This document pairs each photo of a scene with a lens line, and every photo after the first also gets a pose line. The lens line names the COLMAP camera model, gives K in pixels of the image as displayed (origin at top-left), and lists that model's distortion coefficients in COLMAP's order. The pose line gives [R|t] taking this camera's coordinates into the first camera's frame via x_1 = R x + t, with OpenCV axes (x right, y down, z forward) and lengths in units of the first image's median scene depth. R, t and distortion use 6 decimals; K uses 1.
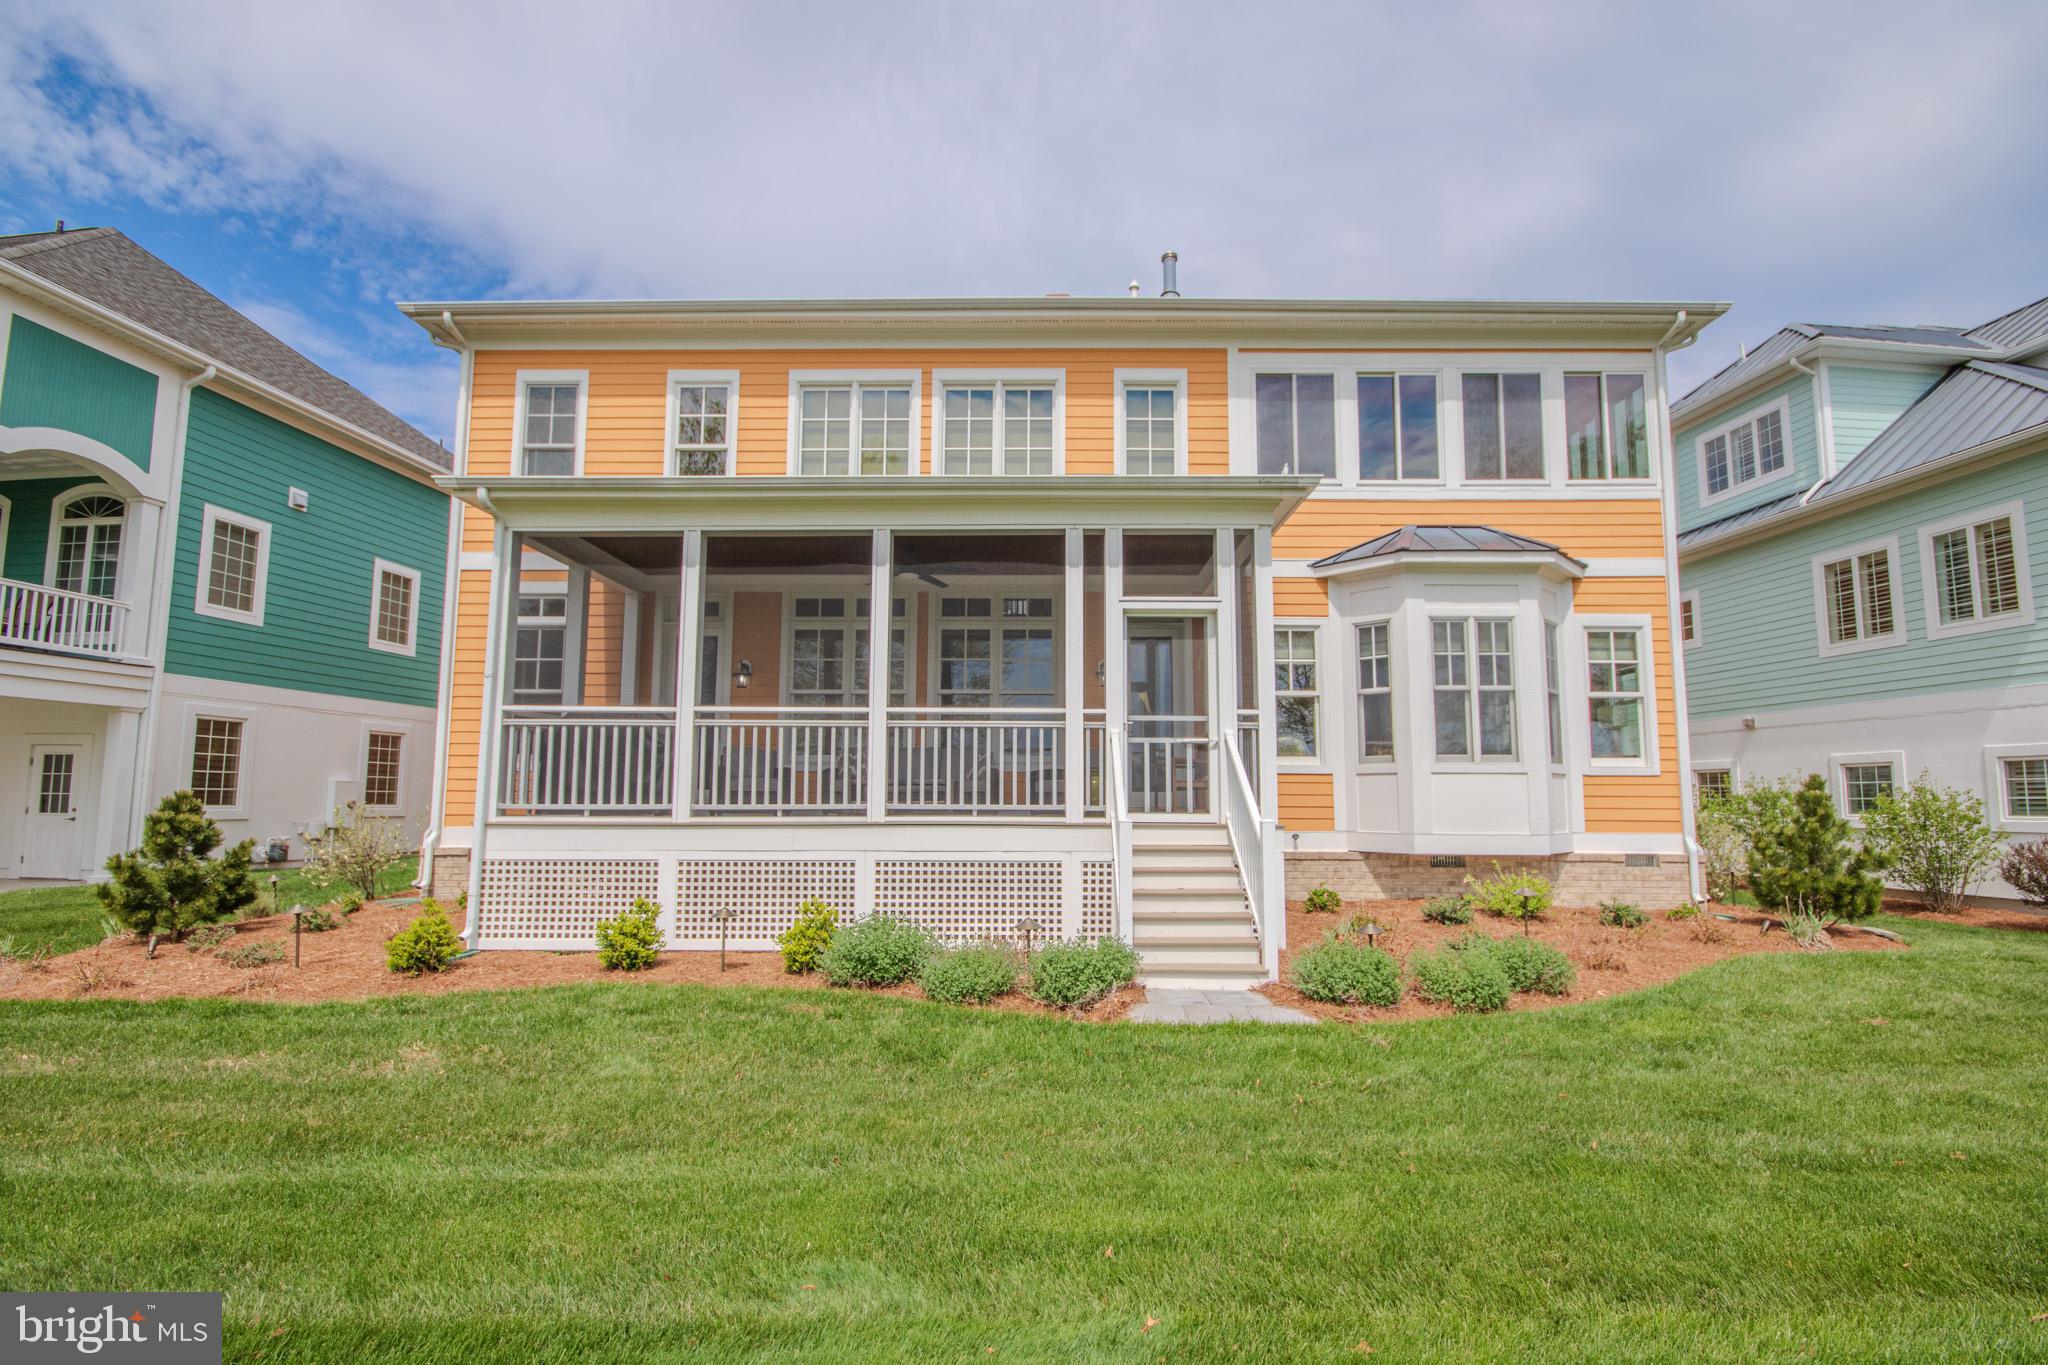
lens RADIAL K [[942.3, 0, 1032.7], [0, 942.3, 710.2], [0, 0, 1]] dist [0.003316, -0.008581]
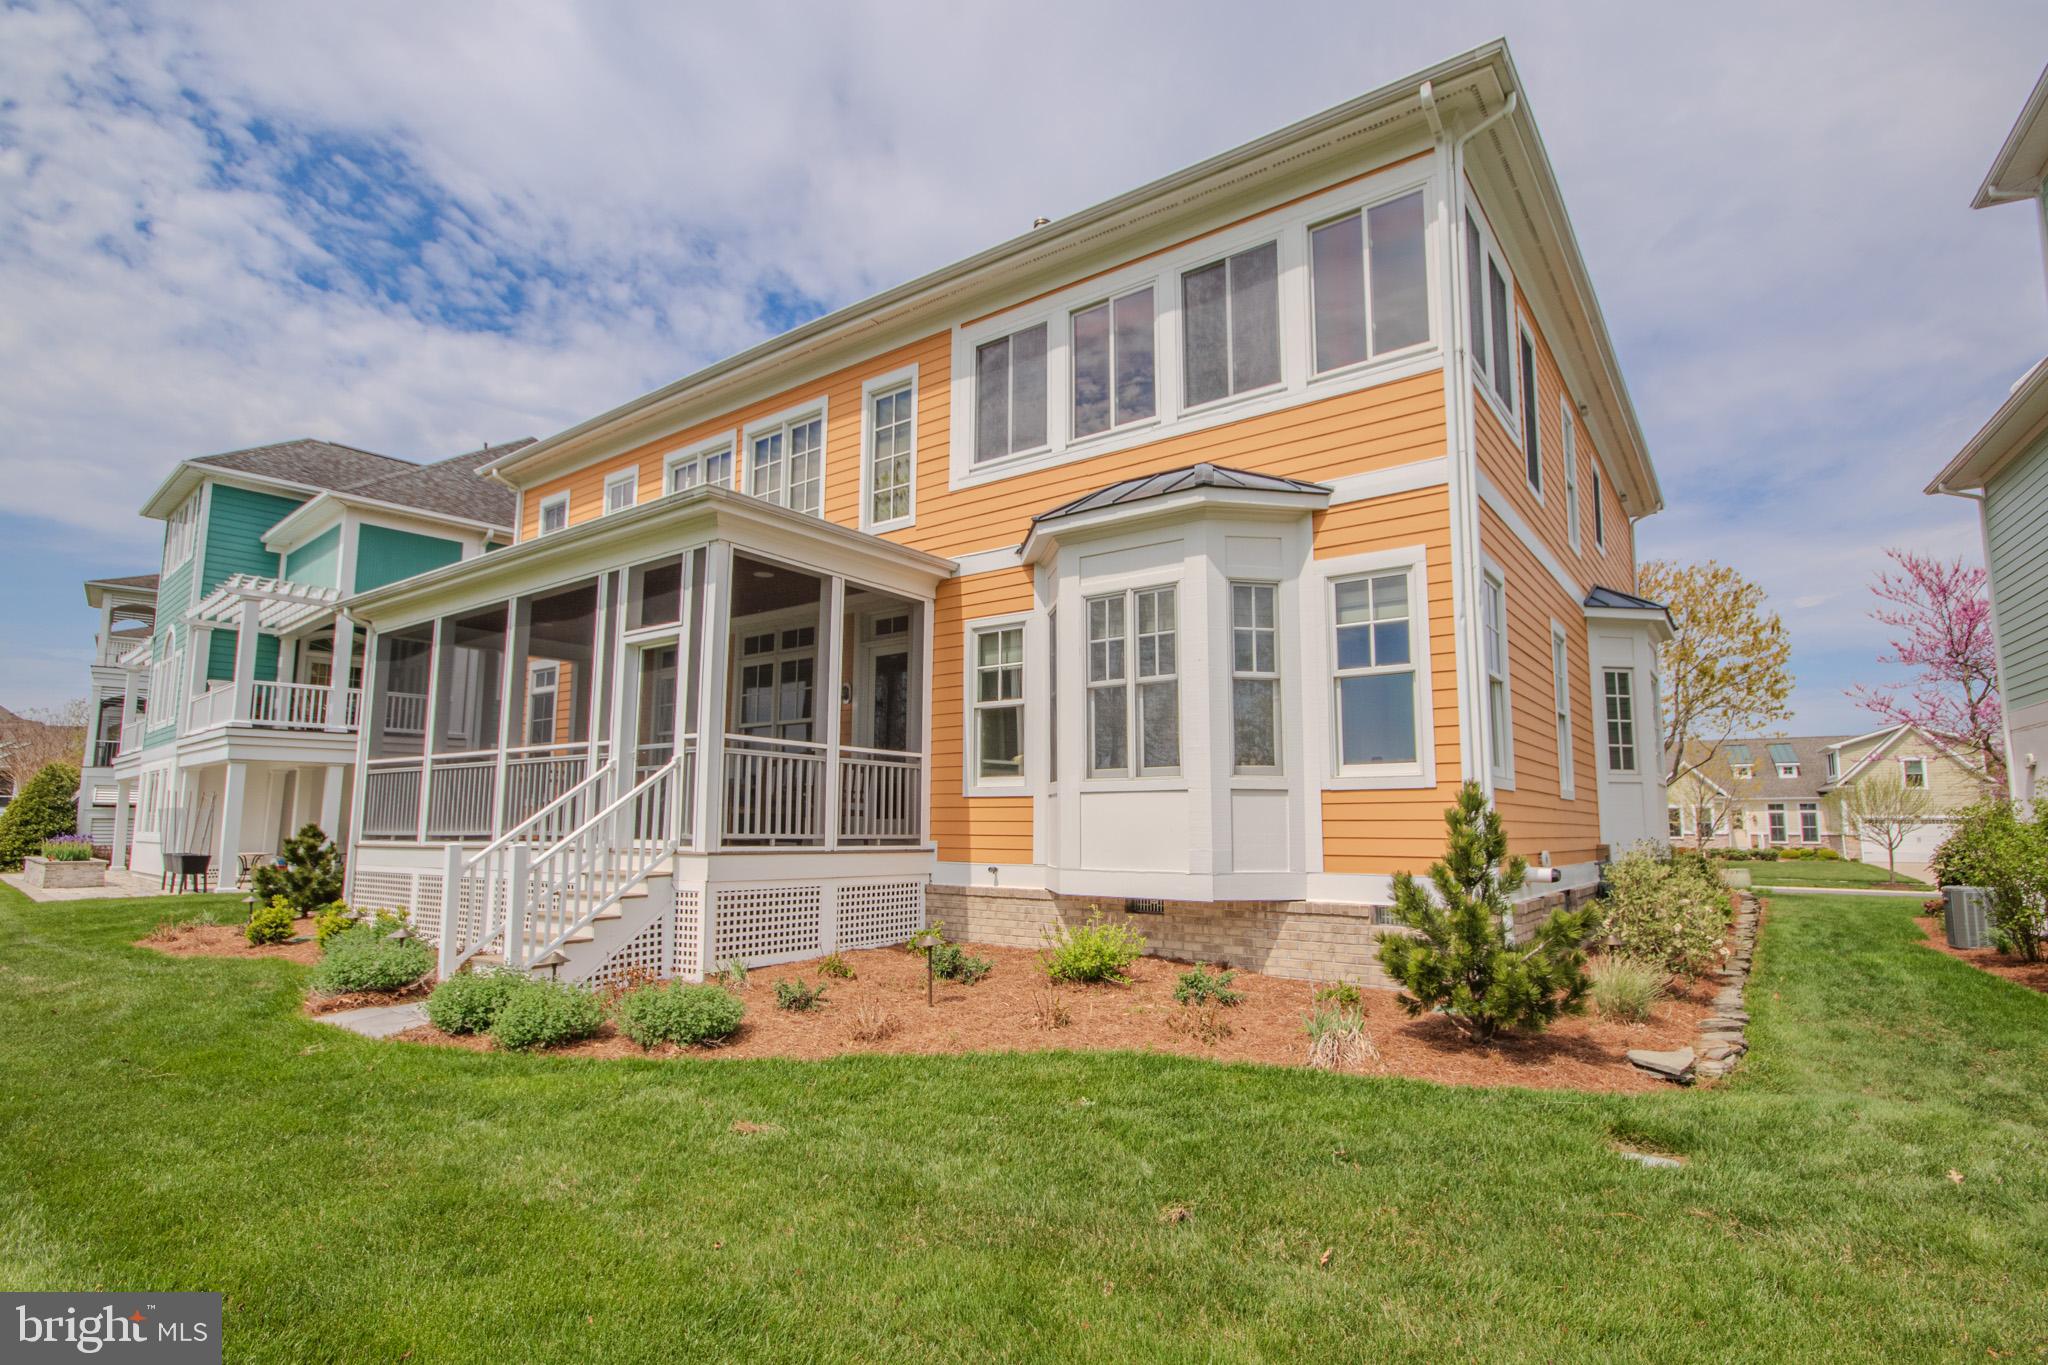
lens RADIAL K [[1008.2, 0, 1038.8], [0, 1008.2, 713.2], [0, 0, 1]] dist [-0.005915, 0.000324]
pose [[0.817819, -0.068216, -0.571419, 0.829433], [0.055089, 0.997670, -0.040258, 0.030099], [0.572833, 0.001445, 0.819671, 0.263753]]
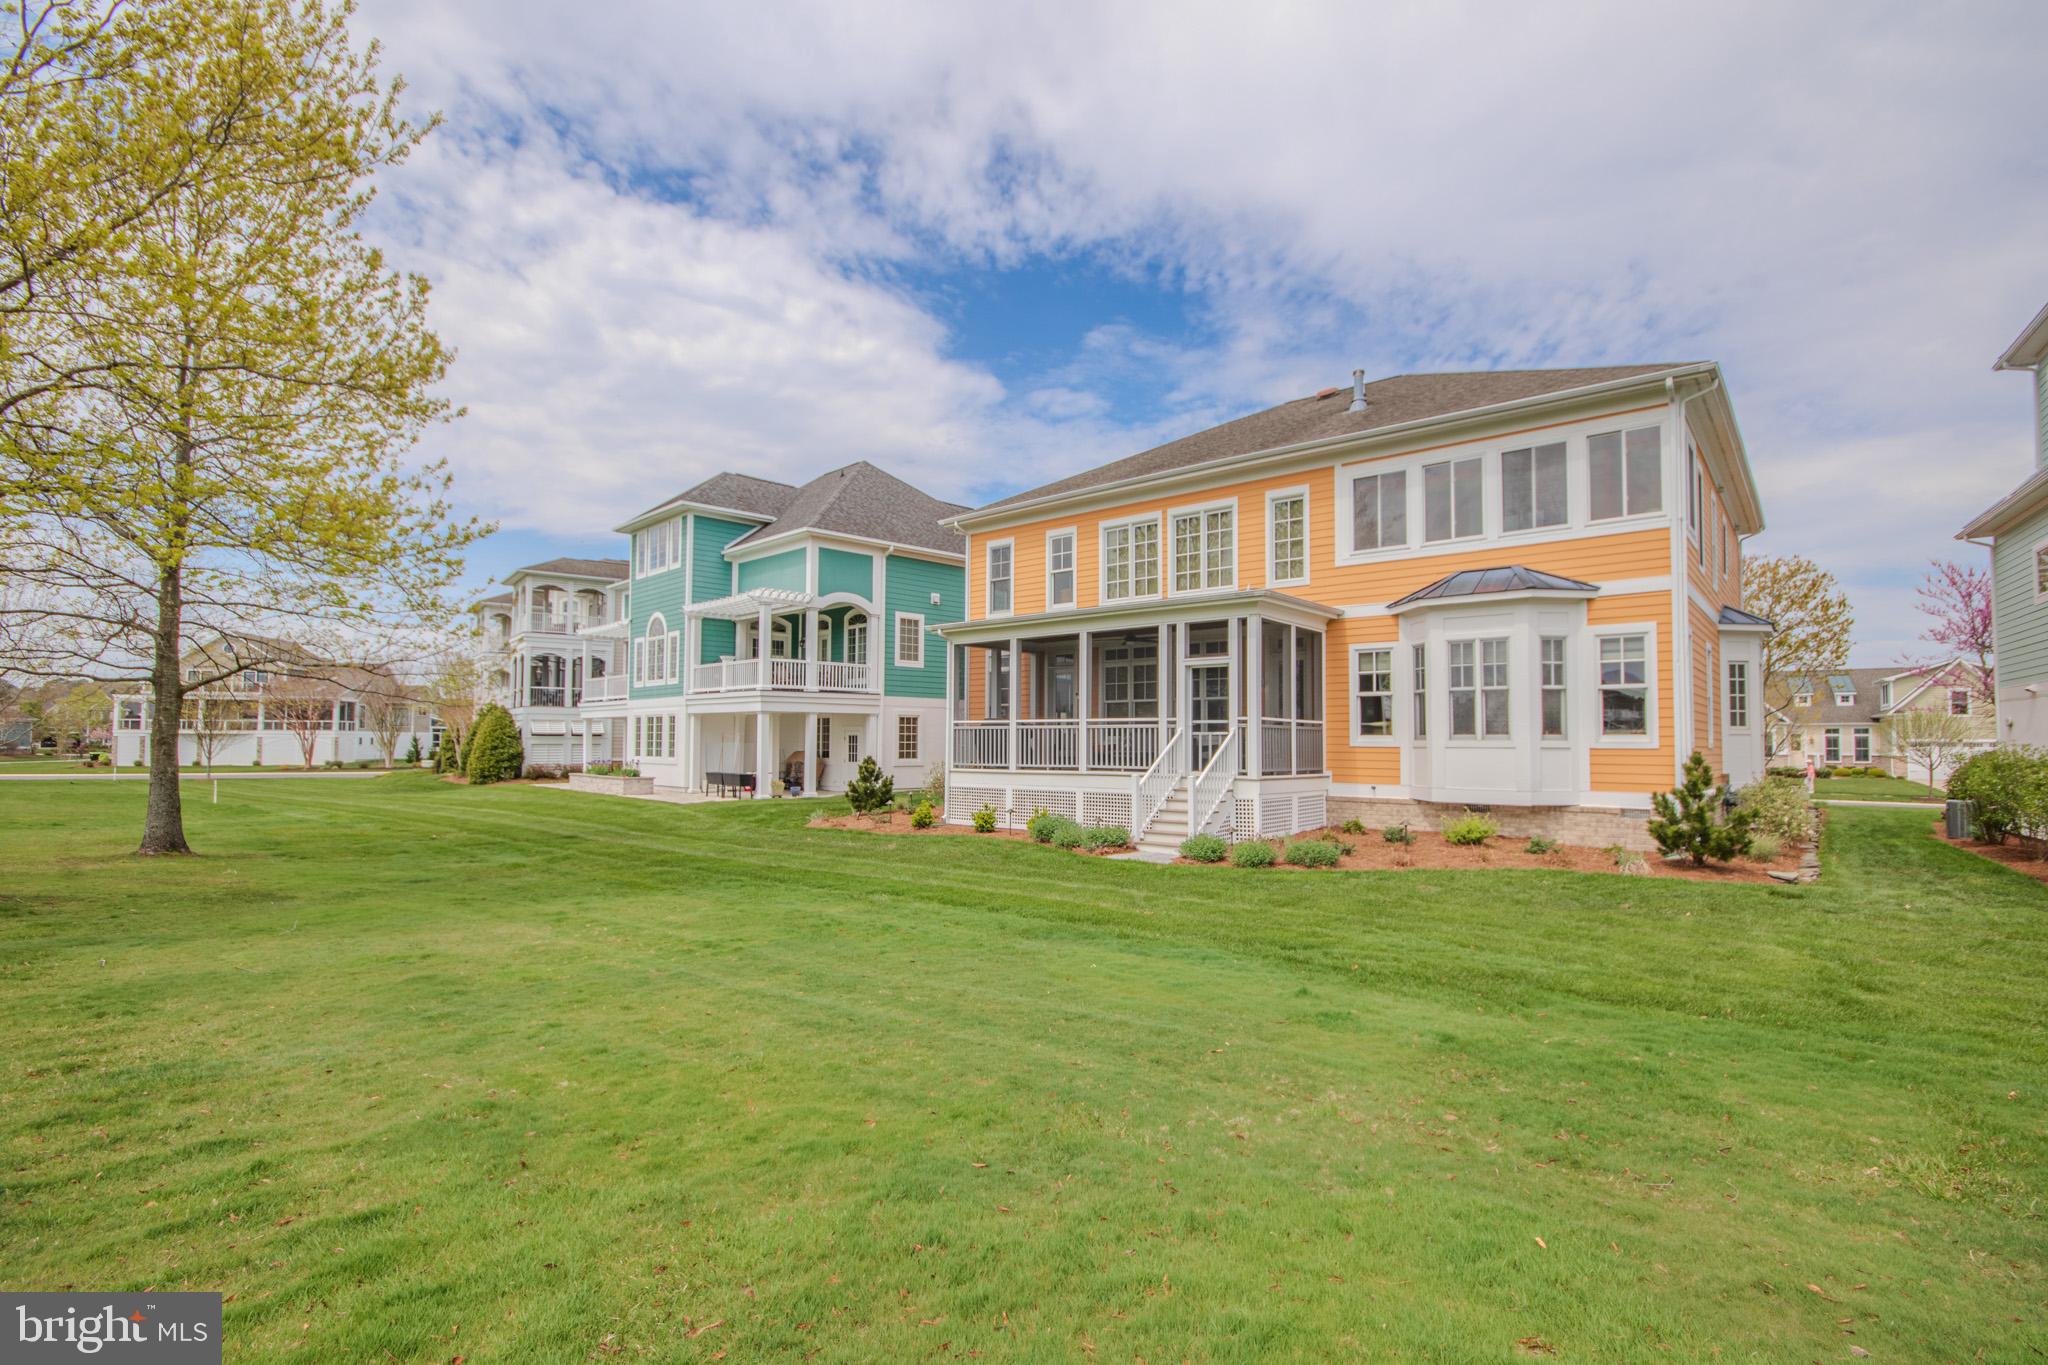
lens RADIAL K [[942.3, 0, 1032.7], [0, 942.3, 710.2], [0, 0, 1]] dist [0.003316, -0.008581]
pose [[0.774389, -0.023204, -0.632284, 0.804129], [0.058839, 0.997638, 0.035451, -0.077054], [0.629968, -0.064656, 0.773925, -0.515557]]
